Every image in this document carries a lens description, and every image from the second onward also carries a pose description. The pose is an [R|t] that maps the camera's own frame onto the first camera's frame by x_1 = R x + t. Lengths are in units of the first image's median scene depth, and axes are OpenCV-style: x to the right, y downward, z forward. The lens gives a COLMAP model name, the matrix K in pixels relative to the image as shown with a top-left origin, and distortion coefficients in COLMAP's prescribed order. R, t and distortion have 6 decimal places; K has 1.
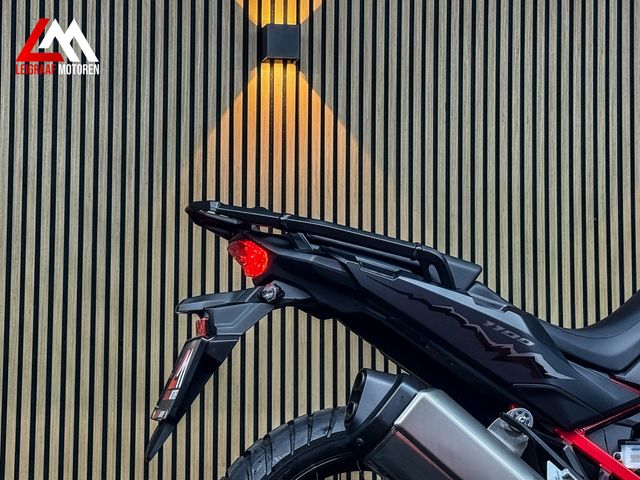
lens RADIAL K [[1378.4, 0, 317.4], [0, 1378.4, 242.7], [0, 0, 1]] dist [0.139728, 0.000000]
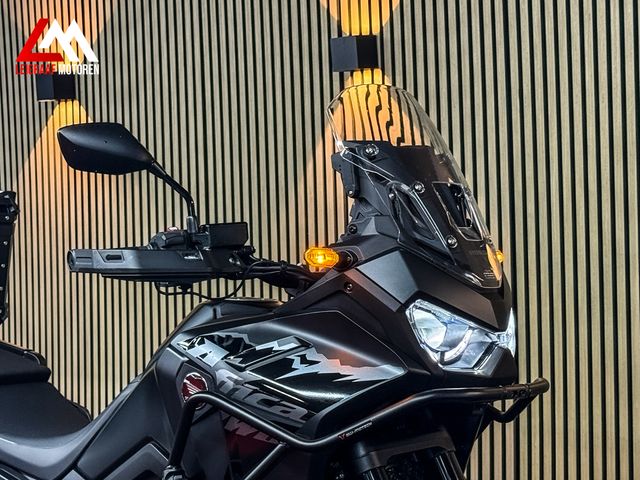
lens RADIAL K [[1378.4, 0, 316.8], [0, 1378.4, 236.4], [0, 0, 1]] dist [0.139728, 0.000000]
pose [[0.601925, 0.003644, -0.798545, 0.755881], [0.110603, 0.989971, 0.087888, -0.103388], [0.790856, -0.141224, 0.595485, 0.361181]]
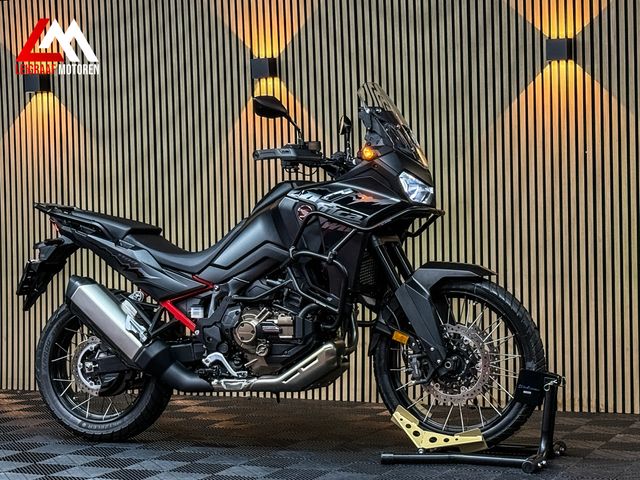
lens RADIAL K [[1396.3, 0, 307.6], [0, 1396.3, 237.0], [0, 0, 1]] dist [0.135723, 0.000000]
pose [[0.802551, -0.009223, -0.596512, 1.059368], [0.087829, 0.990812, 0.102846, -0.109615], [0.590082, -0.134931, 0.795988, -0.393381]]
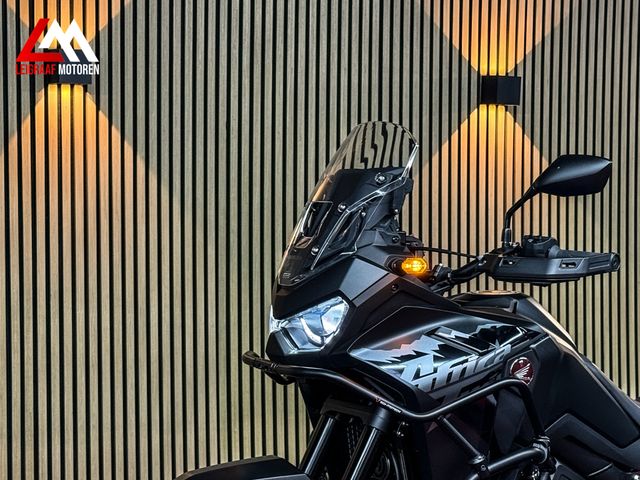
lens RADIAL K [[1378.4, 0, 316.8], [0, 1378.4, 236.6], [0, 0, 1]] dist [0.139728, 0.000000]
pose [[0.955820, -0.013510, 0.293641, -0.150195], [-0.026126, 0.991086, 0.130640, -0.157441], [-0.292789, -0.132540, 0.946947, -0.002313]]
